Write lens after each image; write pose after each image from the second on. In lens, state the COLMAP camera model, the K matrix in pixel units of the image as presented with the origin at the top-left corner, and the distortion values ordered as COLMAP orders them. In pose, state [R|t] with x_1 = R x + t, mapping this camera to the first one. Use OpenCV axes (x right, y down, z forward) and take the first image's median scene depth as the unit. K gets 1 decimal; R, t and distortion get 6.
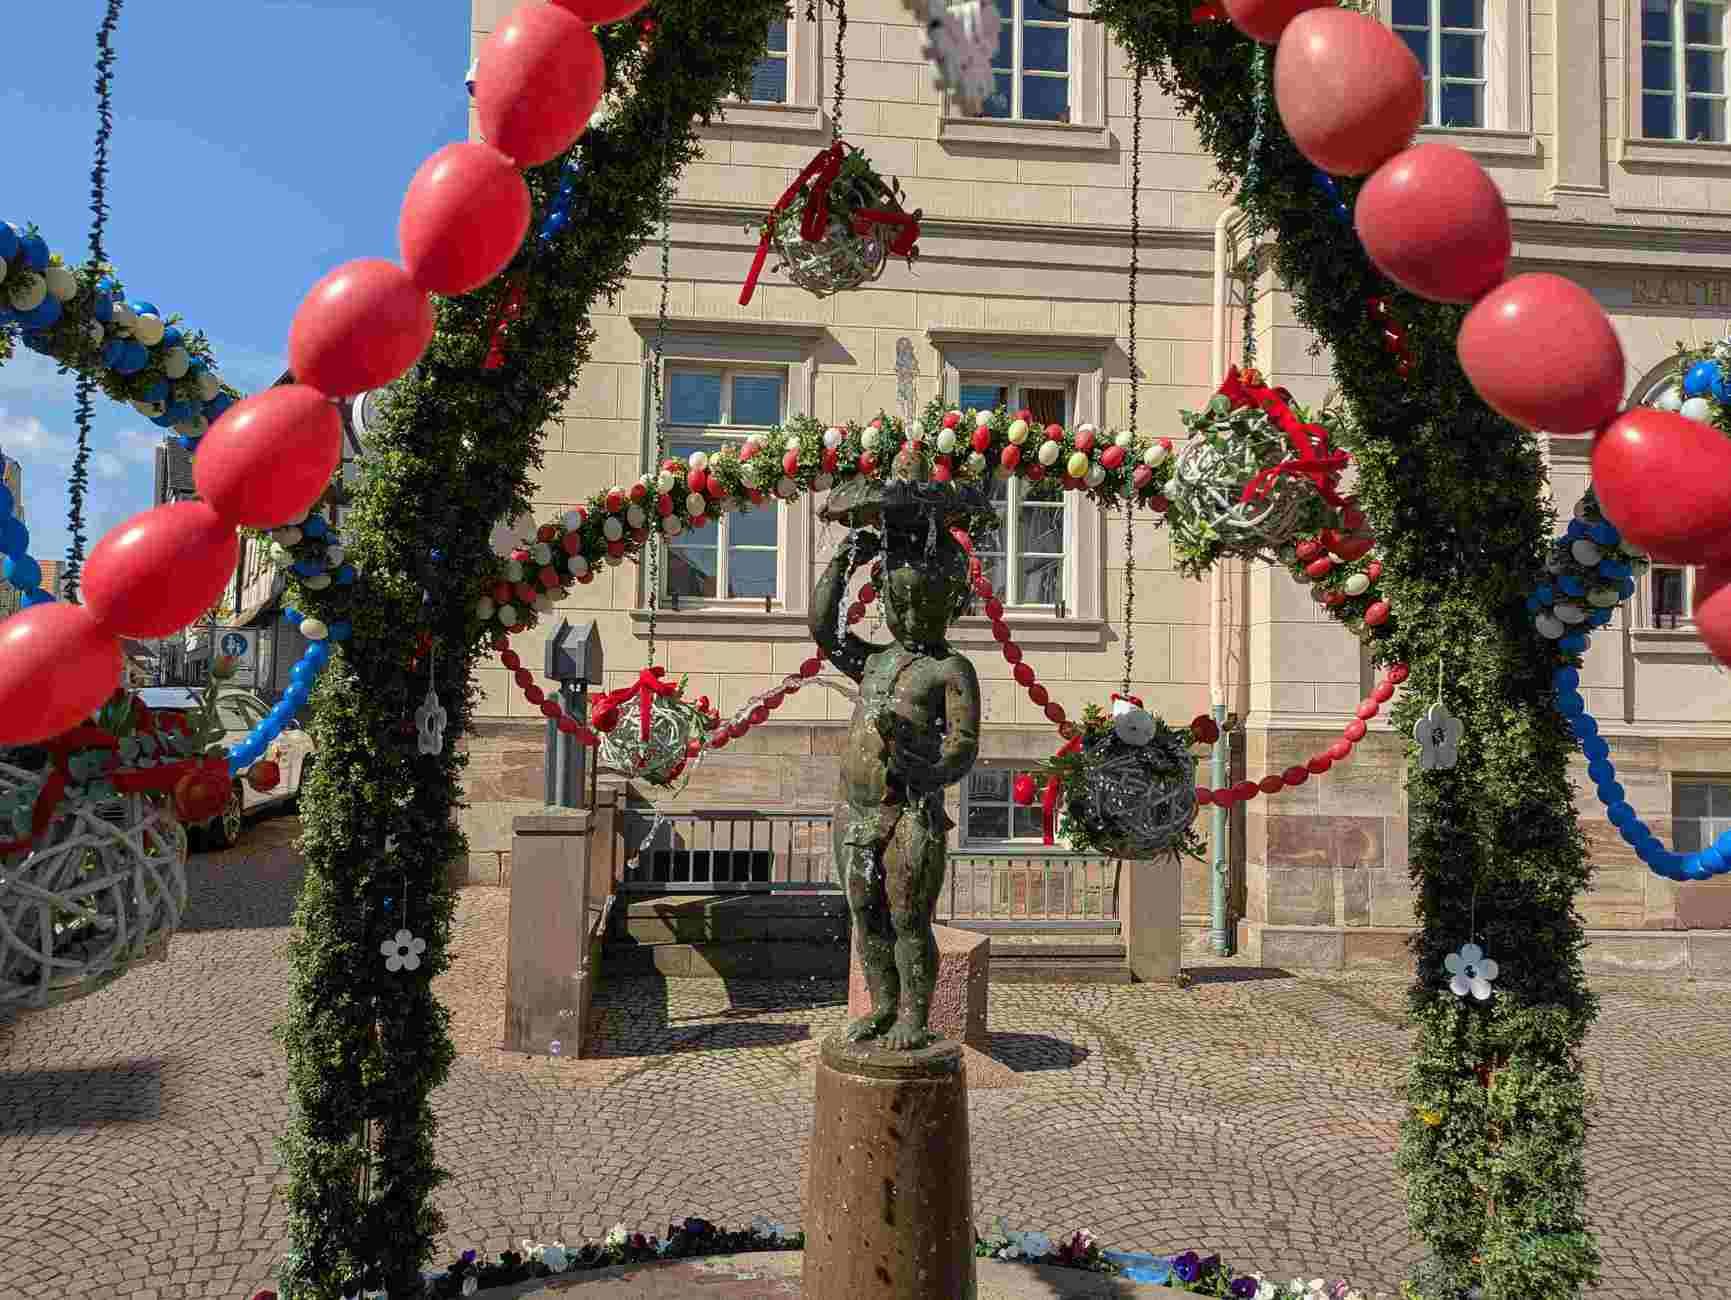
lens RADIAL K [[1282.3, 0, 828.9], [0, 1282.3, 679.7], [0, 0, 1]] dist [0.032093, -0.026546]
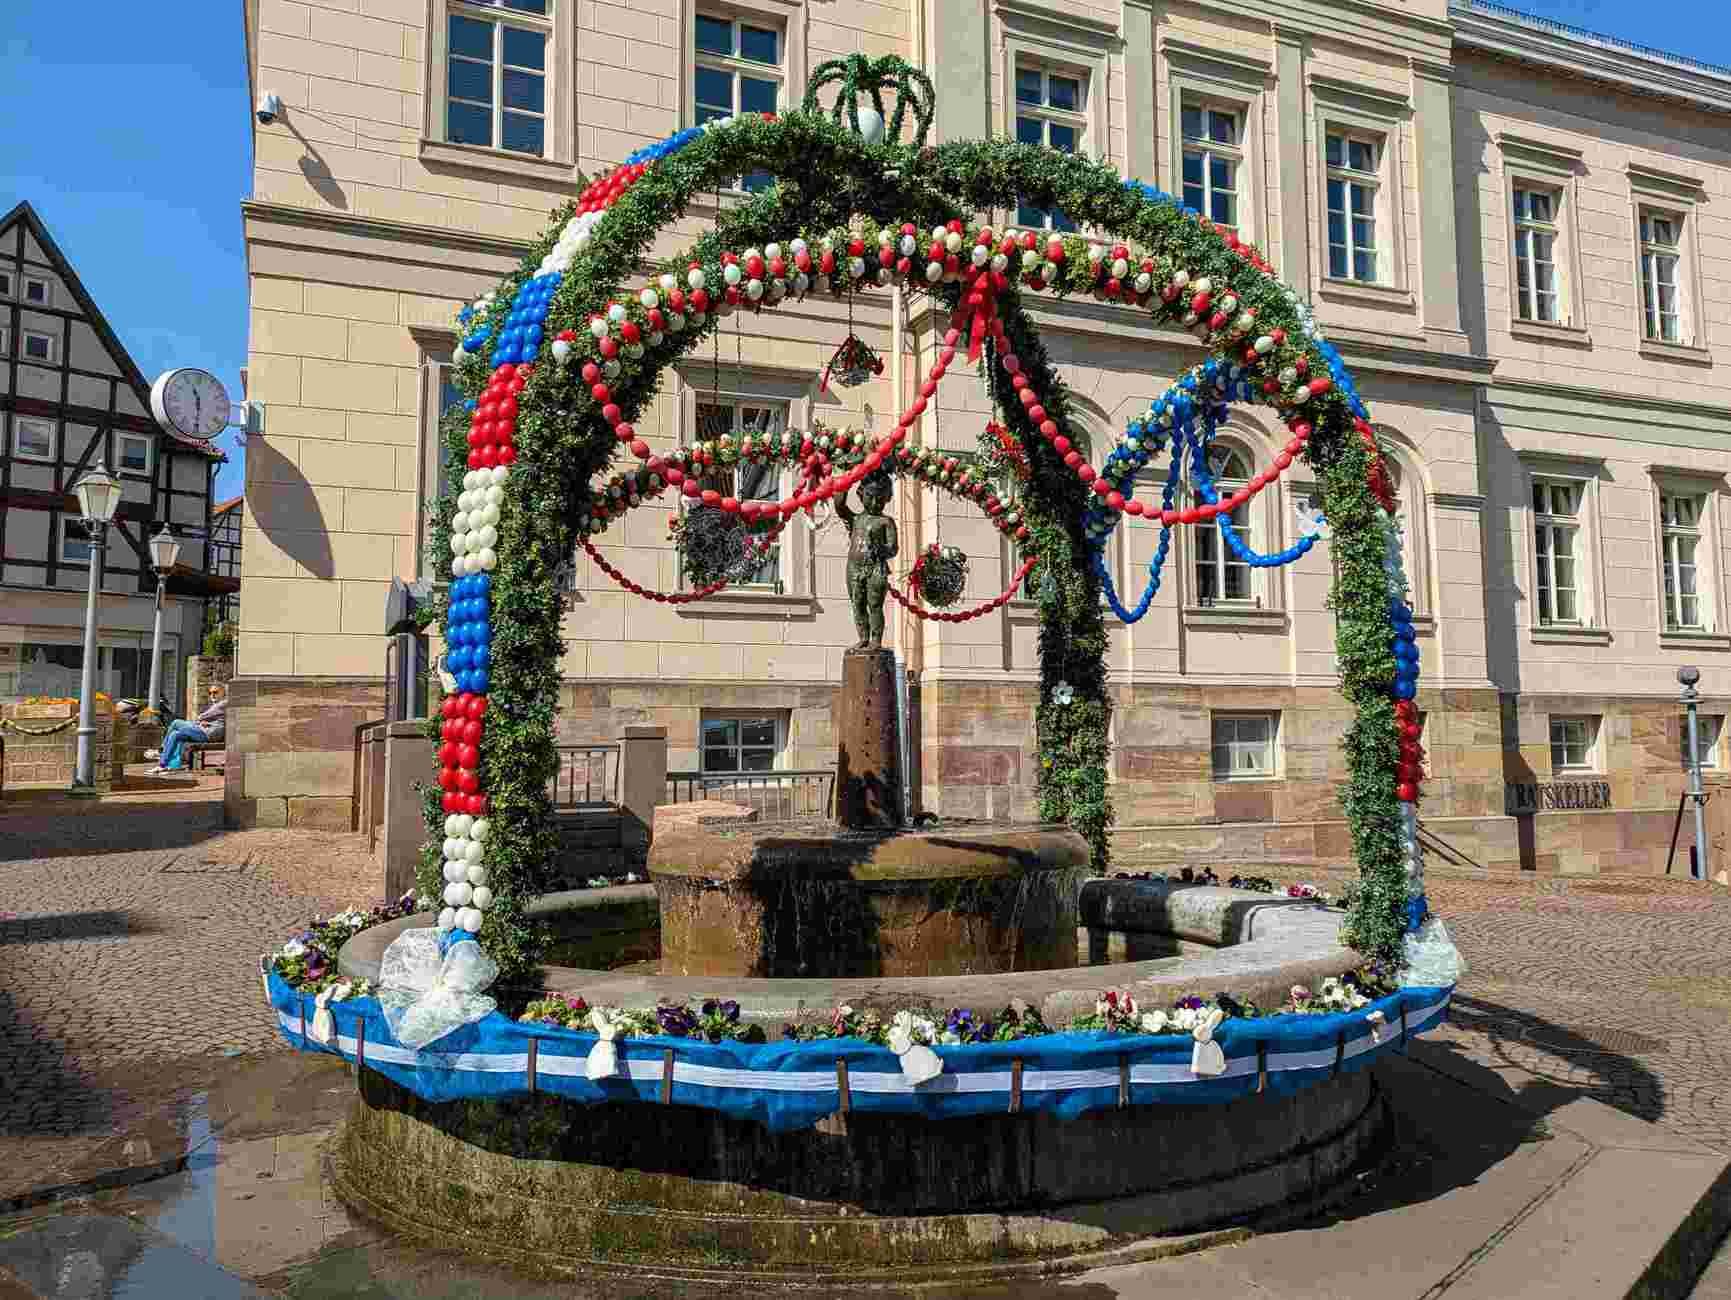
lens RADIAL K [[1282.3, 0, 867.1], [0, 1282.3, 649.7], [0, 0, 1]] dist [0.032093, -0.026546]
pose [[0.957879, -0.000027, 0.287172, -0.434364], [0.009387, 0.999468, -0.031220, 0.209284], [-0.287018, 0.032601, 0.957370, -0.965862]]
